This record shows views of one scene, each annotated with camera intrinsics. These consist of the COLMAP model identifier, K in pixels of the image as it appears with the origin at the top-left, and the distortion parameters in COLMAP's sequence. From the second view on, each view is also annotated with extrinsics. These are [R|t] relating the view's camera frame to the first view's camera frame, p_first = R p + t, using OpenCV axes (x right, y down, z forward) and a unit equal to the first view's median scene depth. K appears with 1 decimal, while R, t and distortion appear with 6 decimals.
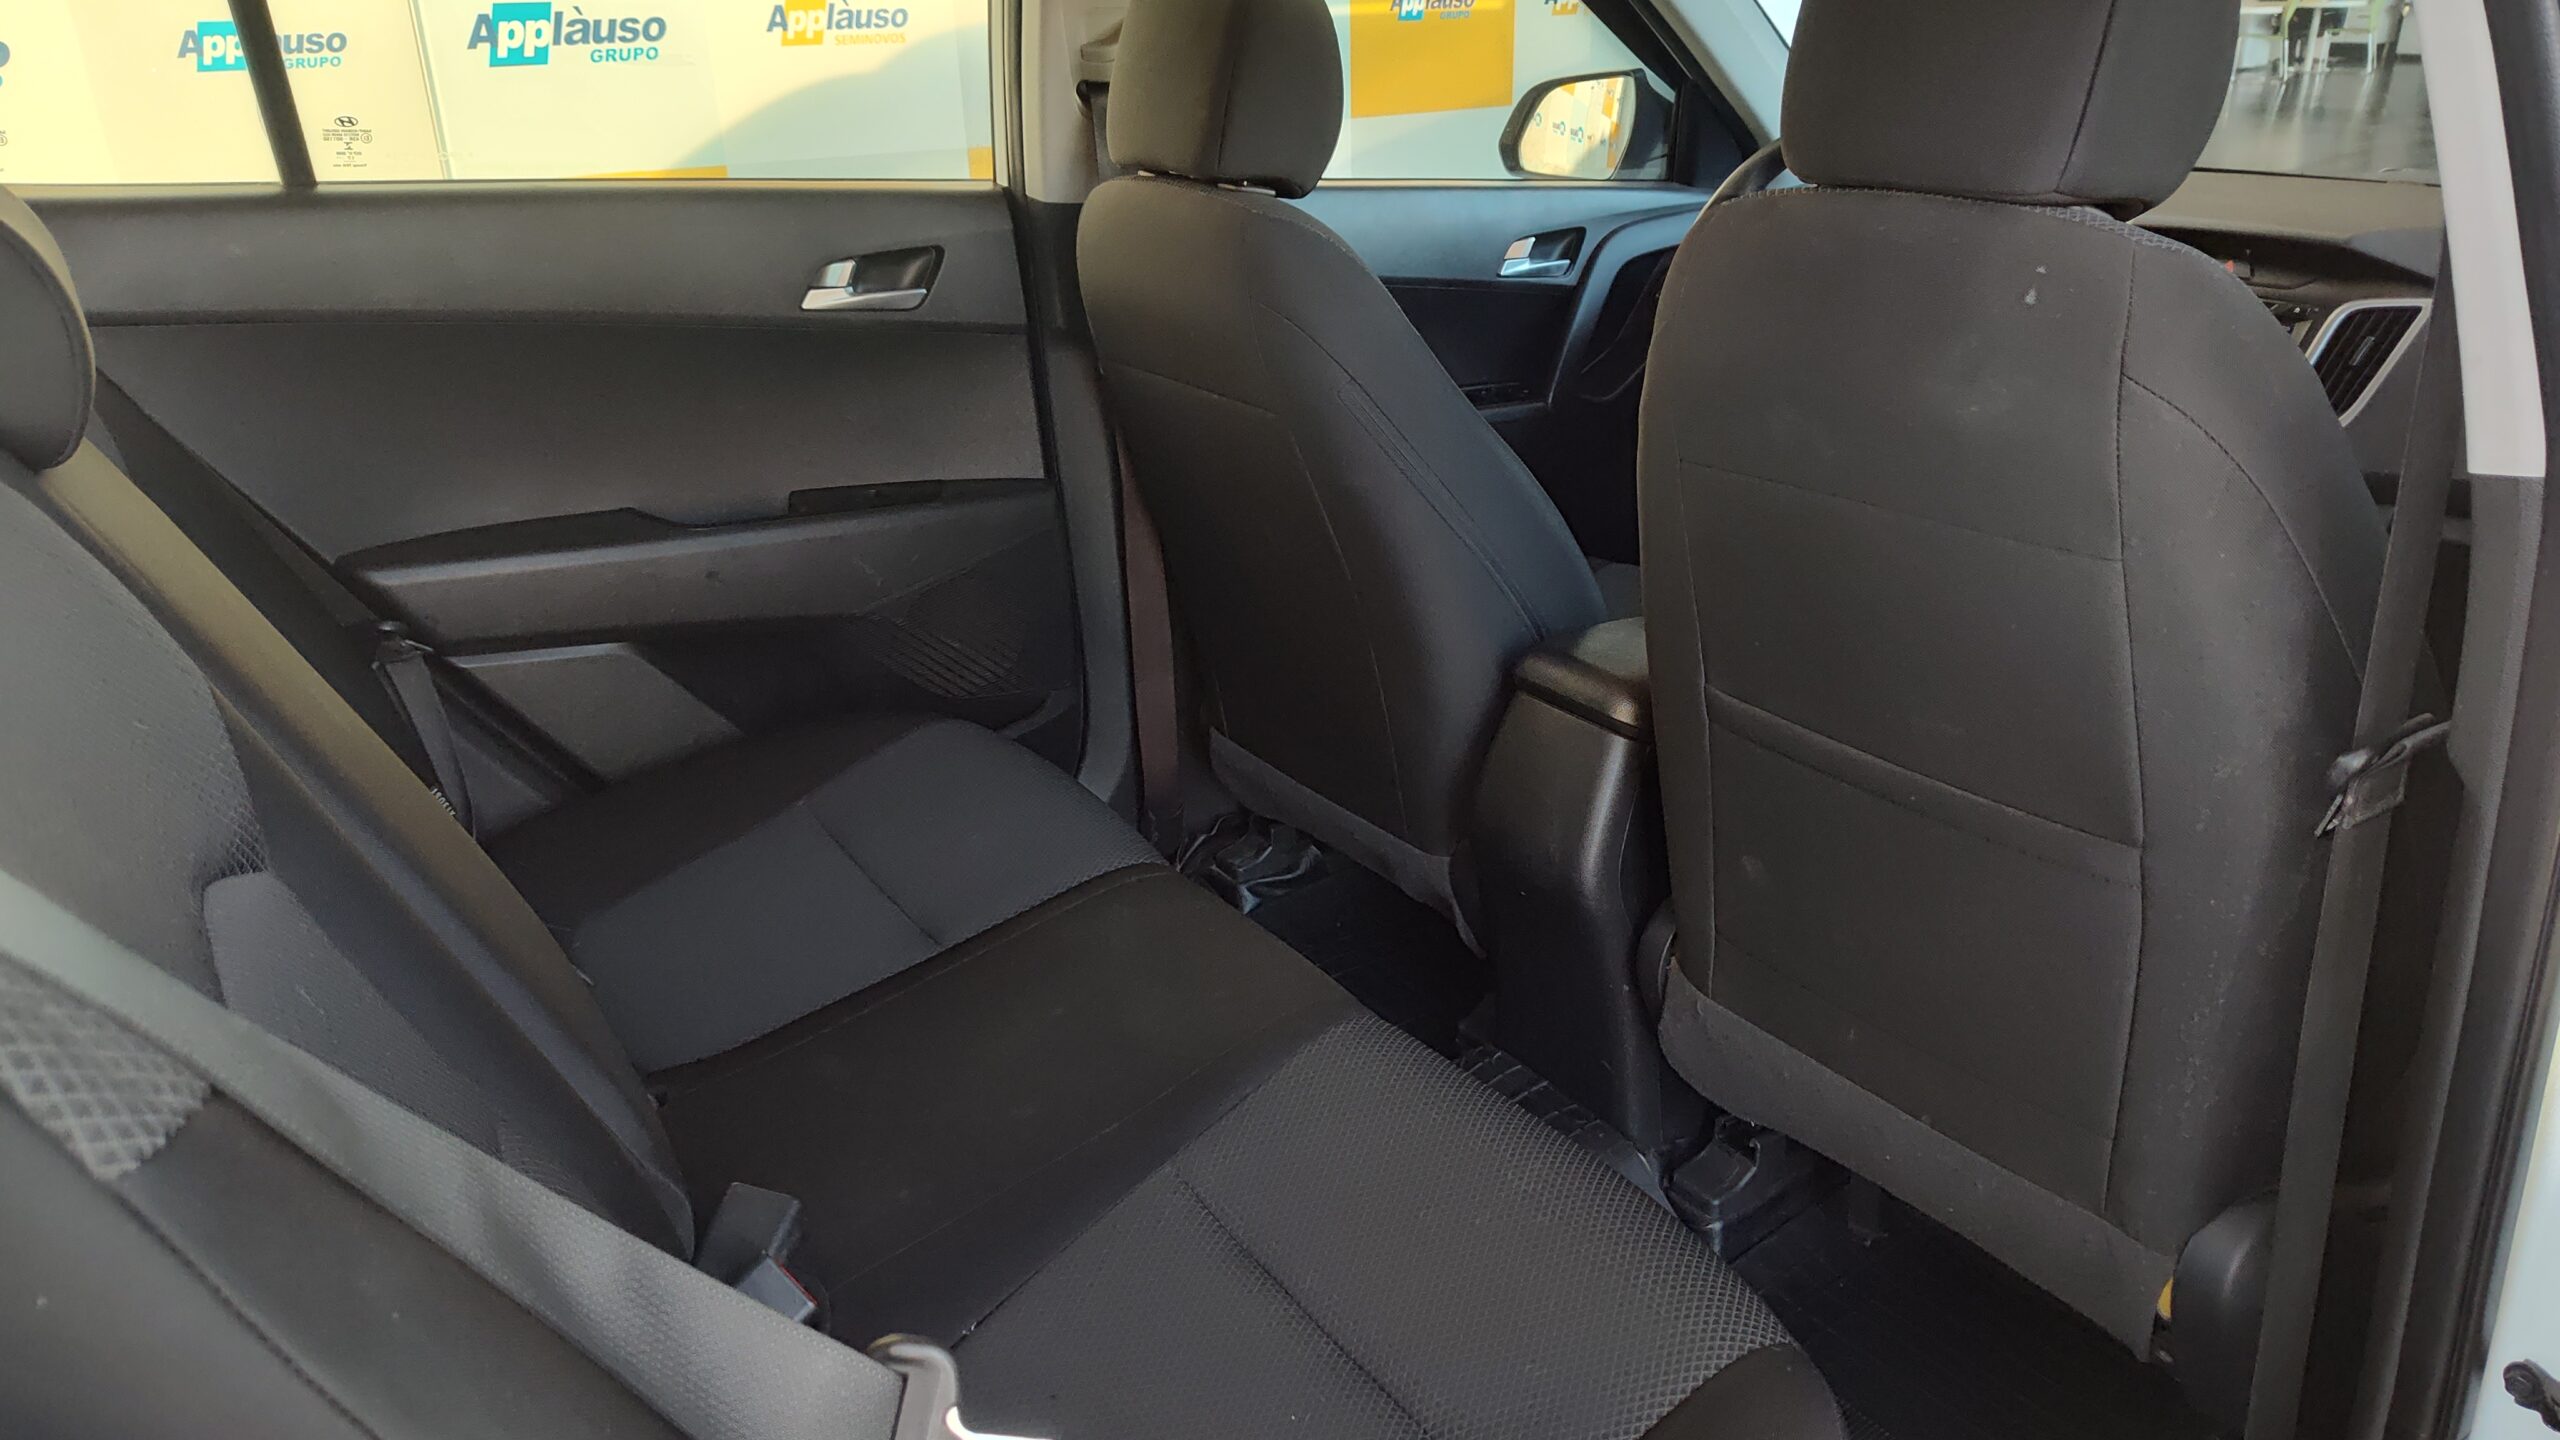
lens RADIAL K [[1744.9, 0, 1280.6], [0, 1744.9, 726.8], [0, 0, 1]] dist [0.004818, 0.002139]
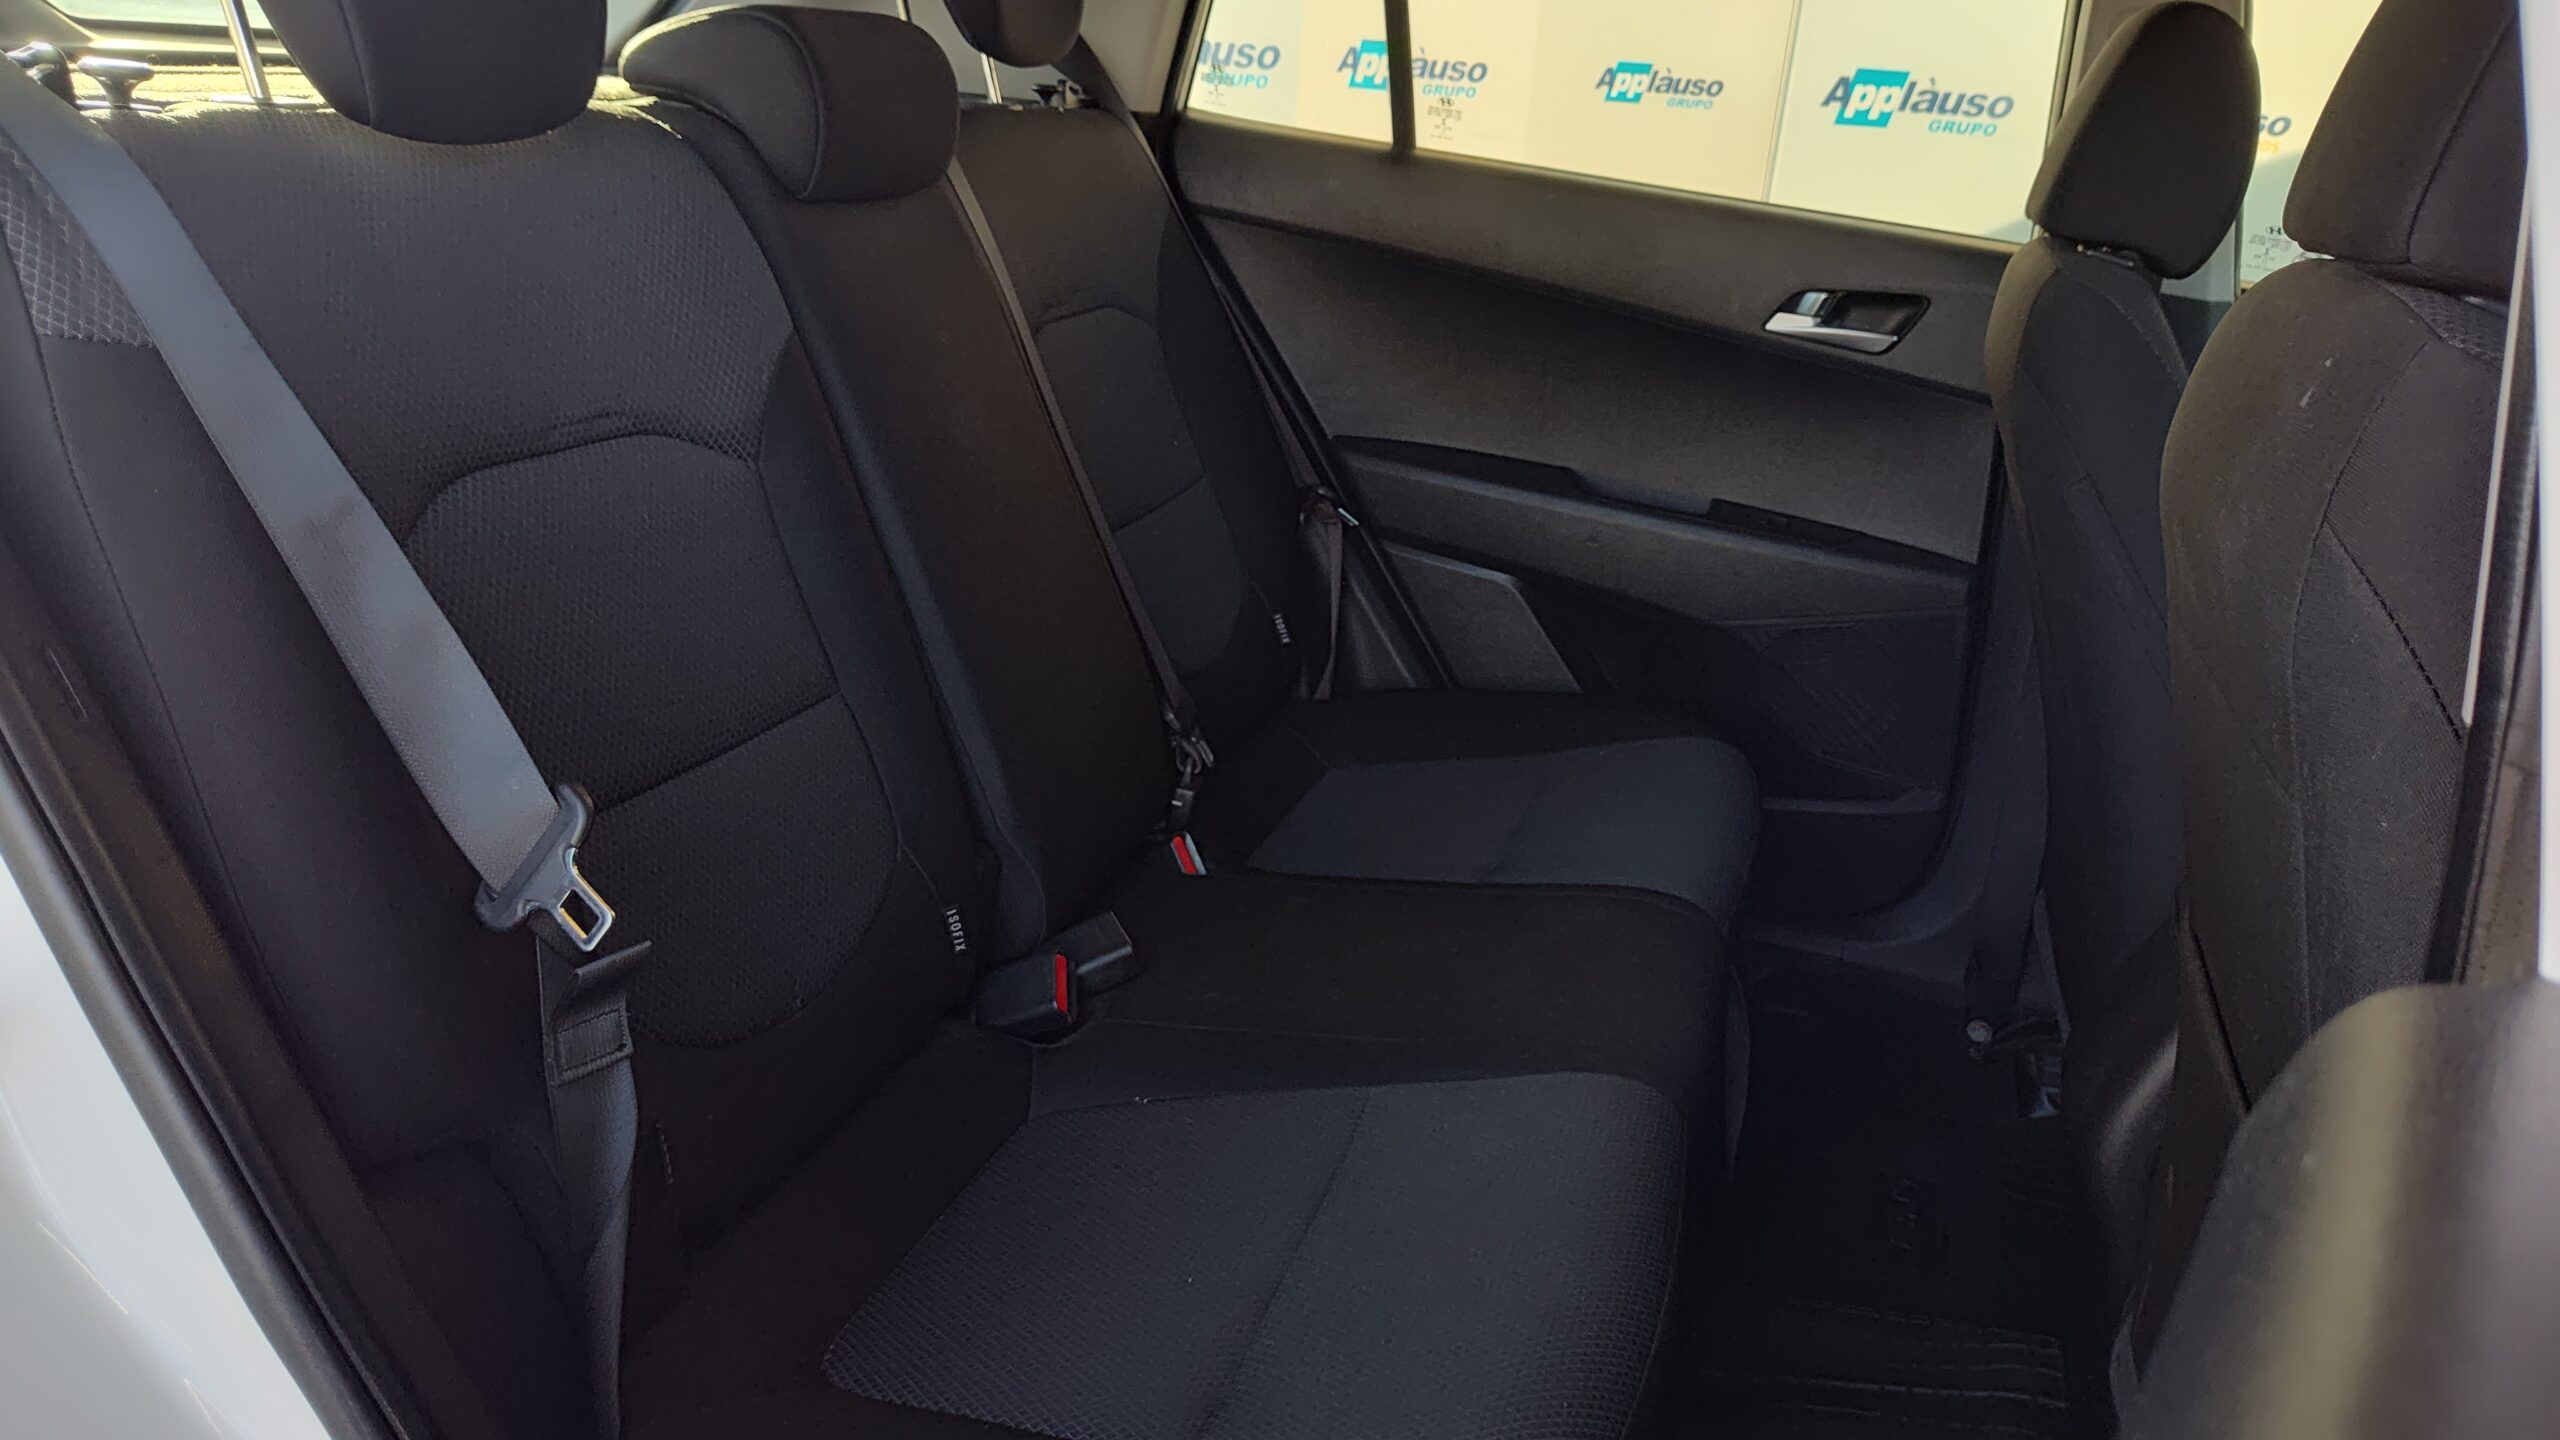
lens RADIAL K [[1744.9, 0, 1280.9], [0, 1744.9, 701.9], [0, 0, 1]] dist [0.004818, 0.002139]
pose [[0.612158, 0.331633, -0.717832, 0.357766], [-0.387329, 0.917195, 0.093428, -0.020309], [0.689376, 0.220844, 0.689919, 0.128880]]
